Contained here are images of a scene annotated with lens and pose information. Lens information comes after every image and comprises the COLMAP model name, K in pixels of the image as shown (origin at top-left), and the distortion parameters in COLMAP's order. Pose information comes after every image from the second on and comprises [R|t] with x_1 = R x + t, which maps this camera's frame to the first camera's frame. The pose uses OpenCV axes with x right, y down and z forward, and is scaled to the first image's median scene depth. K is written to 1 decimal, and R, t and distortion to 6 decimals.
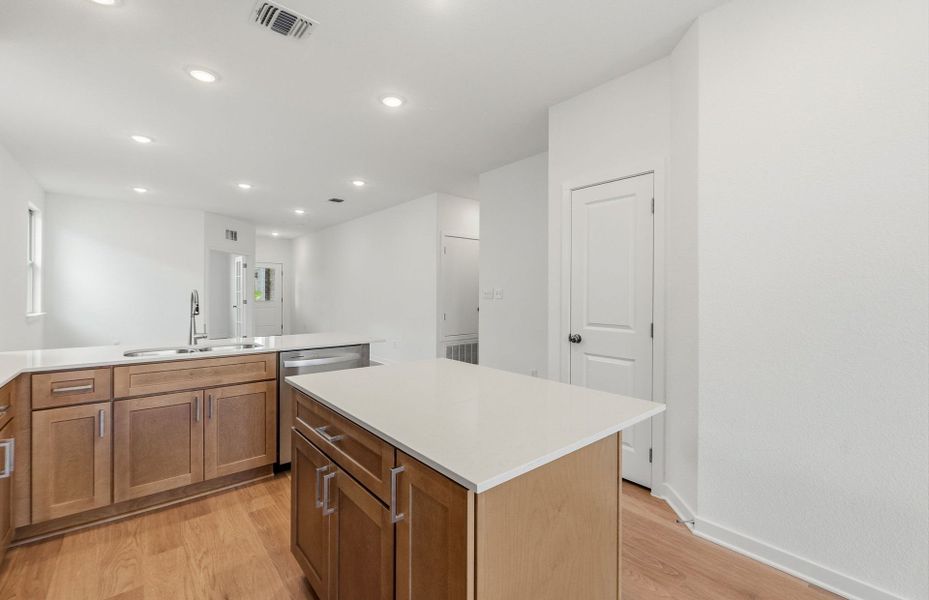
lens RADIAL K [[389.1, 0, 466.5], [0, 389.1, 292.1], [0, 0, 1]] dist [-0.008547, -0.001420]
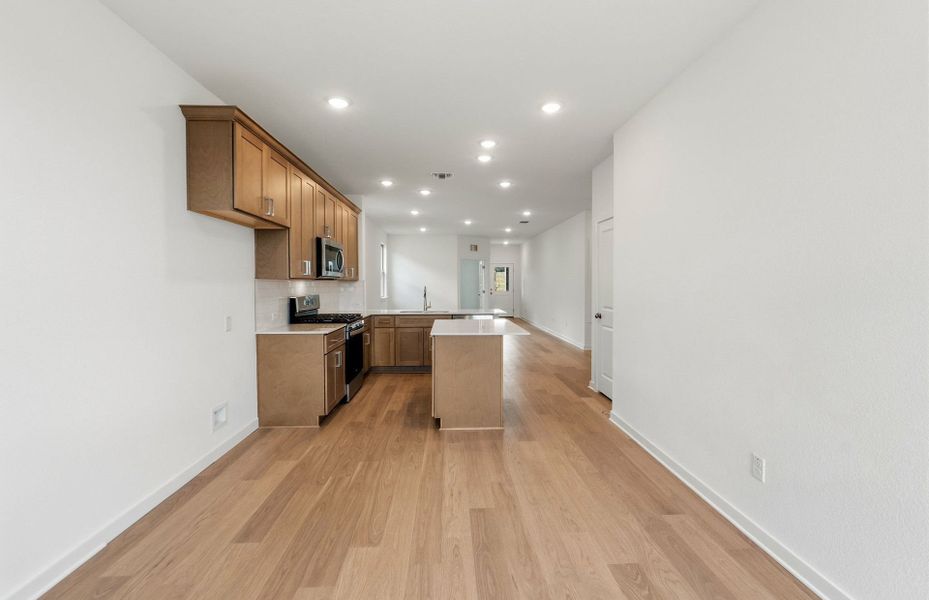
lens RADIAL K [[389.1, 0, 464.7], [0, 389.1, 294.6], [0, 0, 1]] dist [-0.008547, -0.001420]
pose [[0.785739, 0.011248, -0.618456, 0.465952], [0.007656, 0.999581, 0.027906, -0.009925], [0.618511, -0.026661, 0.785324, -0.337654]]
